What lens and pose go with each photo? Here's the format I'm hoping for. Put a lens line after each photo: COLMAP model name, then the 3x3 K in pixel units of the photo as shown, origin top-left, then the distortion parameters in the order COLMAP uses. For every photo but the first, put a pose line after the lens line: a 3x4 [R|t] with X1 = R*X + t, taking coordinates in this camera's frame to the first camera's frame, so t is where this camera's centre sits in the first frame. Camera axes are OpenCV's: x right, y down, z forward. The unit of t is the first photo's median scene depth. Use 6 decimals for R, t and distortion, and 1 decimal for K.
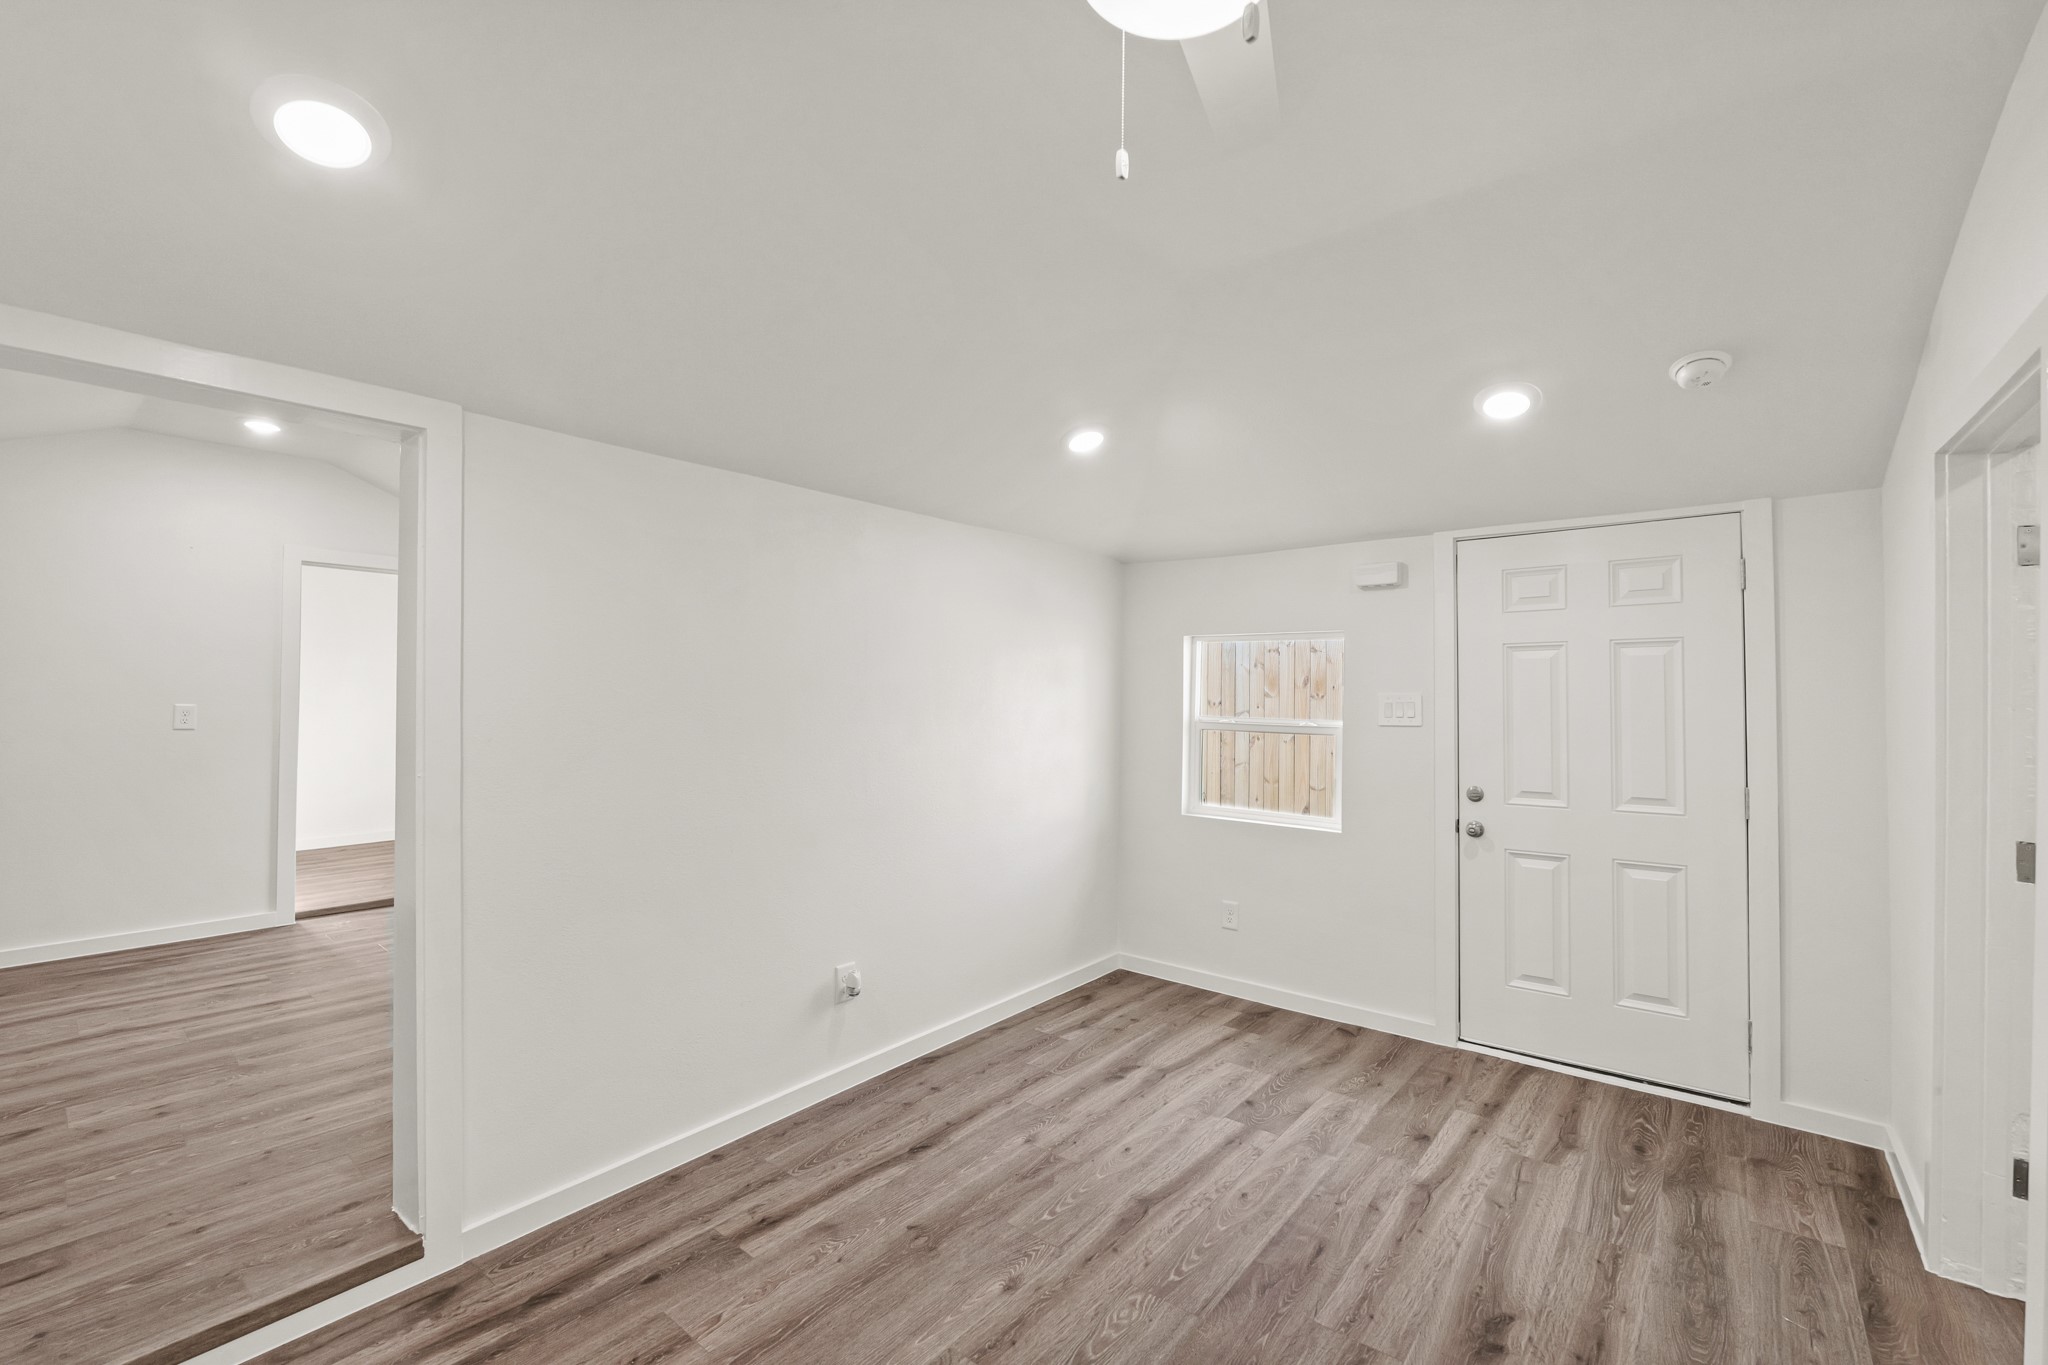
lens RADIAL K [[862.8, 0, 1034.7], [0, 862.8, 700.1], [0, 0, 1]] dist [-0.013627, 0.001401]
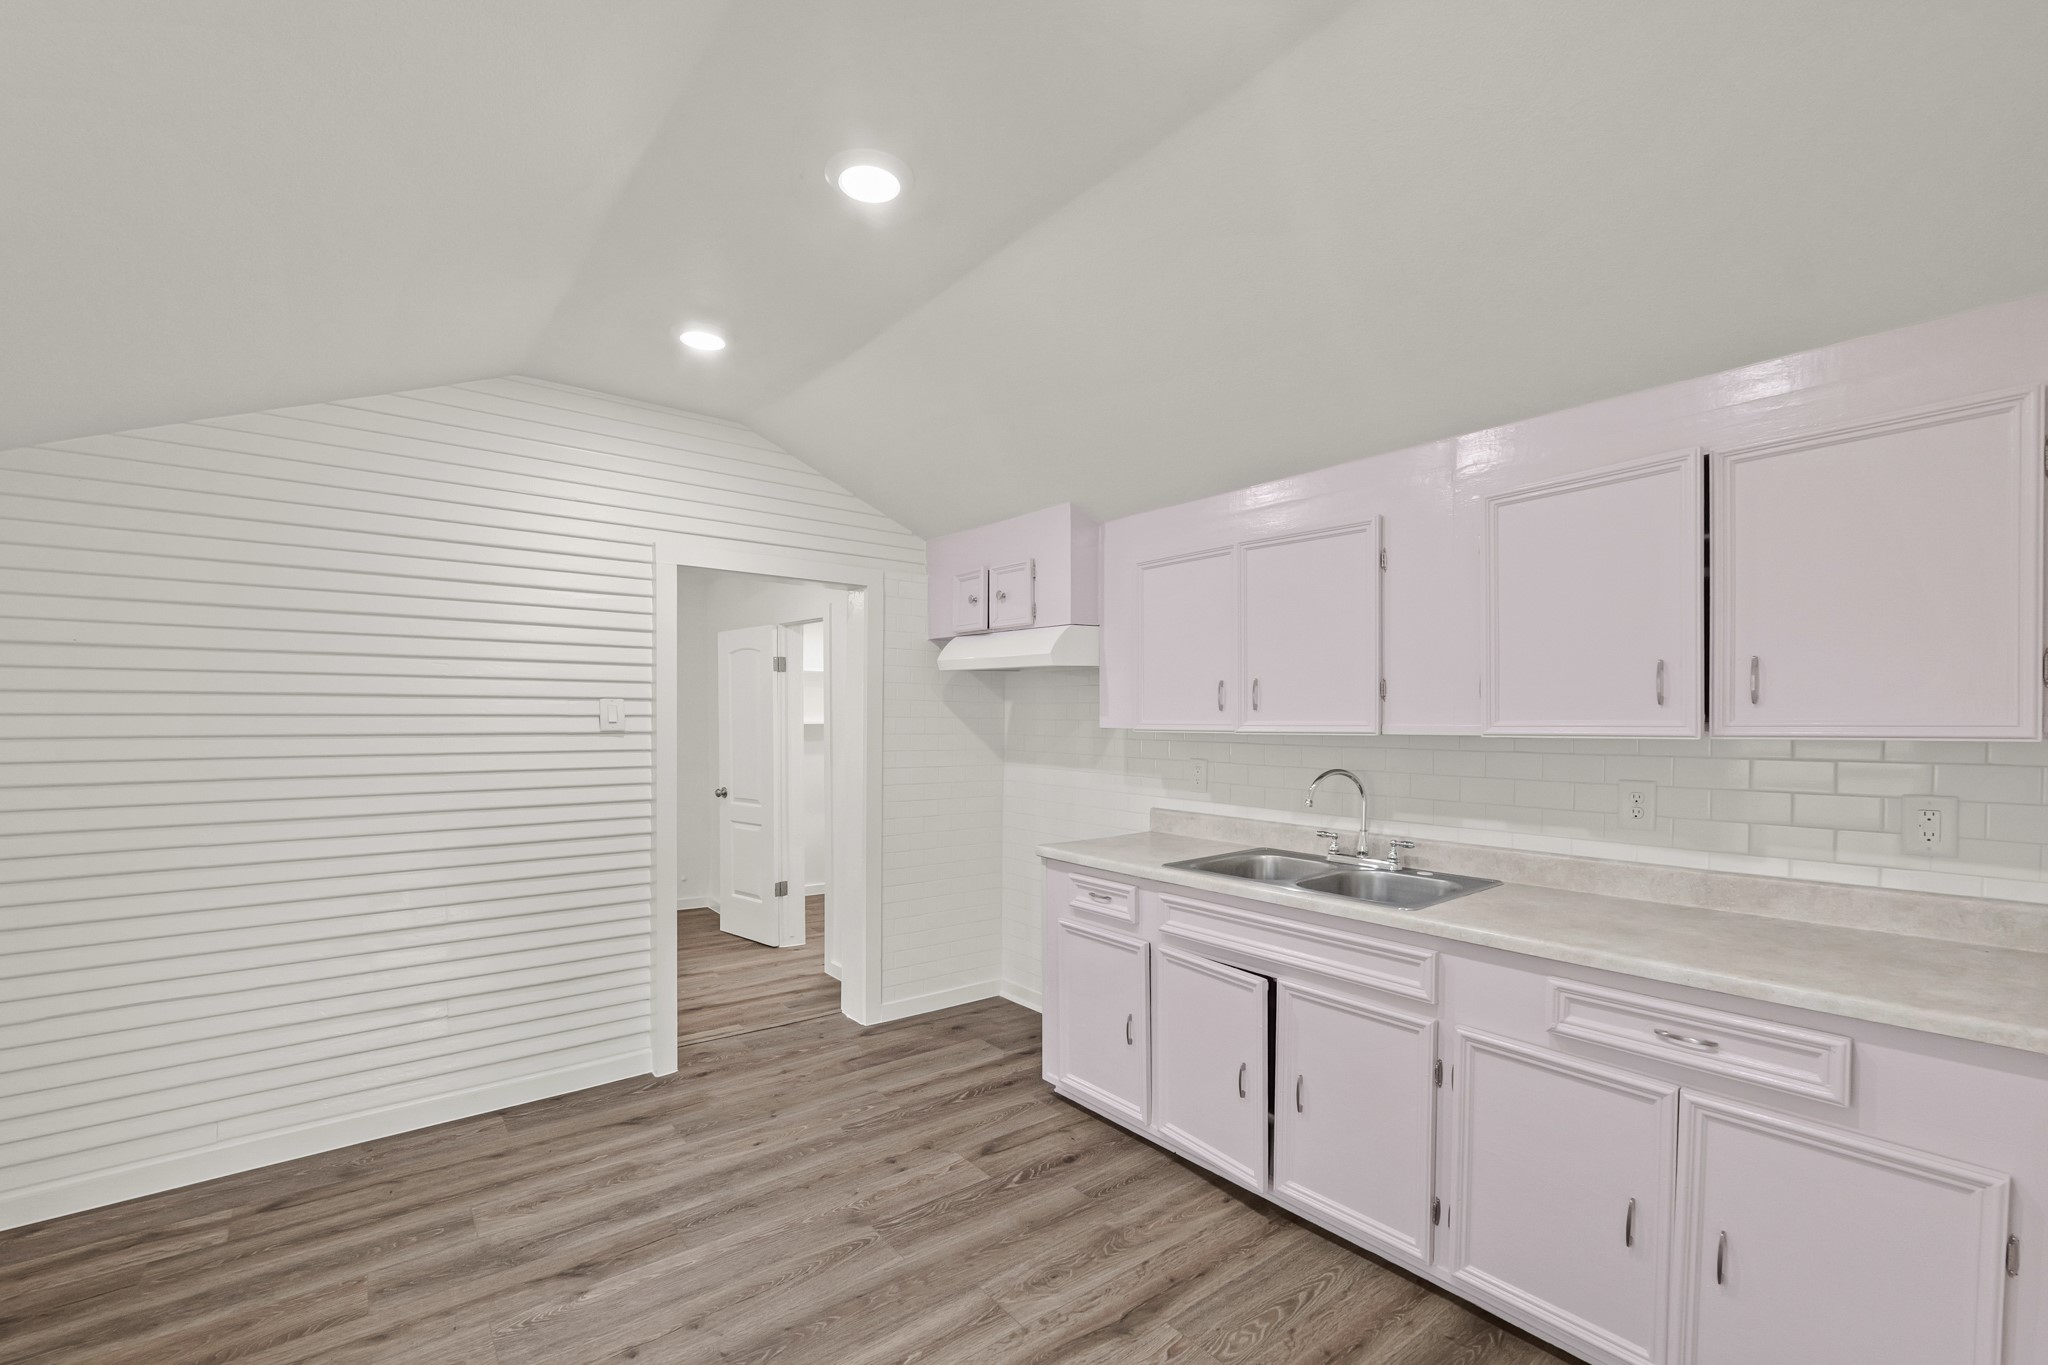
lens RADIAL K [[869.2, 0, 1026.3], [0, 869.2, 712.8], [0, 0, 1]] dist [-0.009701, 0.000083]
pose [[-0.976879, -0.020200, 0.212837, -1.364484], [-0.017566, 0.999744, 0.014263, -0.064428], [-0.213070, 0.010195, -0.976984, 1.928820]]
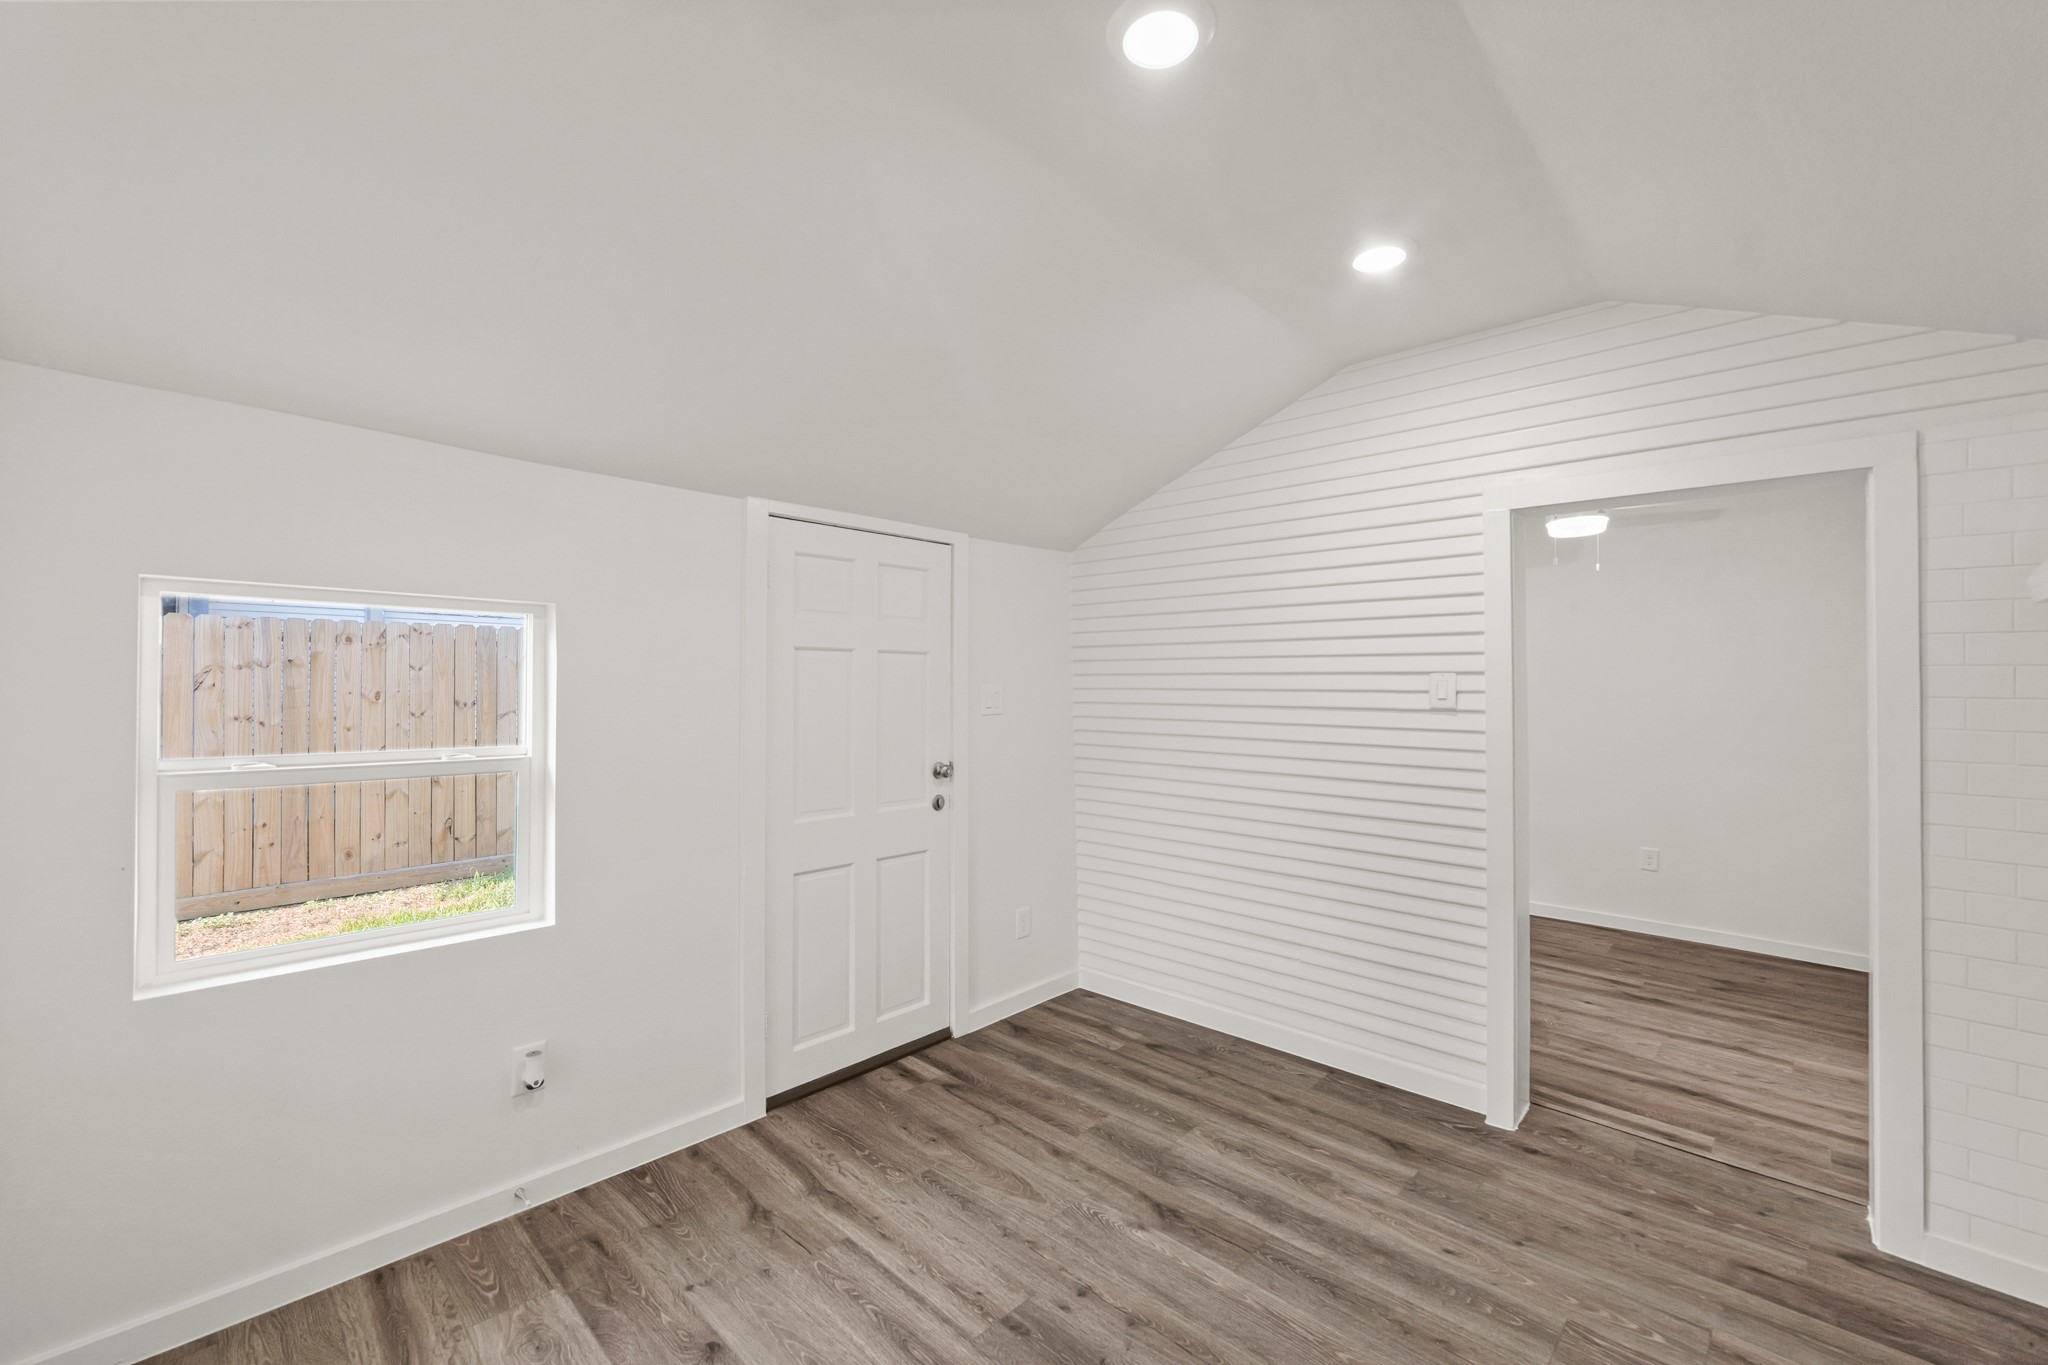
lens RADIAL K [[838.0, 0, 1030.2], [0, 838.0, 673.6], [0, 0, 1]] dist [-0.012280, 0.000088]
pose [[0.072445, -0.001735, 0.997371, -1.627986], [0.006686, 0.999977, 0.001253, -0.060623], [-0.997350, 0.006578, 0.072455, 1.305468]]
